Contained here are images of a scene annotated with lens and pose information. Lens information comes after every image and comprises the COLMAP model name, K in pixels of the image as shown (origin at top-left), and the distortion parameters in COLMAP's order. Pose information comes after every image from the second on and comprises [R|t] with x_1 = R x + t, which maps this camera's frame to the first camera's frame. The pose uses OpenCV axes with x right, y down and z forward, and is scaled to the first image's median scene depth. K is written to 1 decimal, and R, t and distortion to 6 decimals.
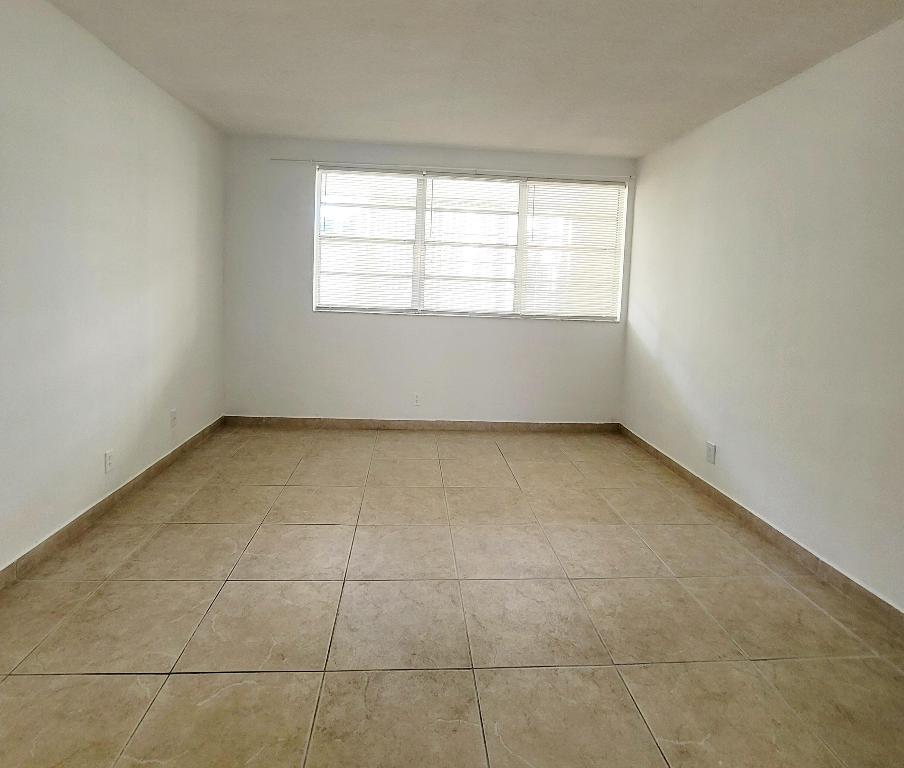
lens RADIAL K [[489.4, 0, 451.4], [0, 489.4, 360.9], [0, 0, 1]] dist [-0.001923, -0.000856]
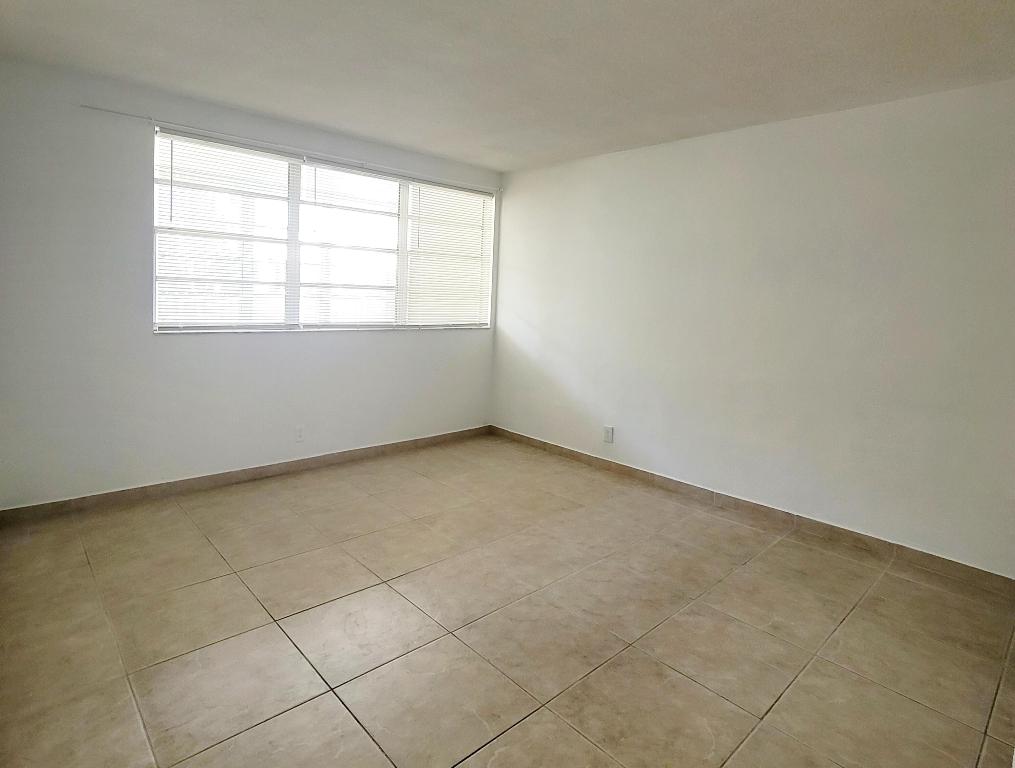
lens RADIAL K [[544.3, 0, 507.5], [0, 544.3, 384.0], [0, 0, 1]] dist [-0.003971, -0.000598]
pose [[0.781512, -0.109869, 0.614139, -0.380815], [0.088034, 0.993943, 0.065789, -0.037115], [-0.617647, 0.002650, 0.786451, 0.074223]]
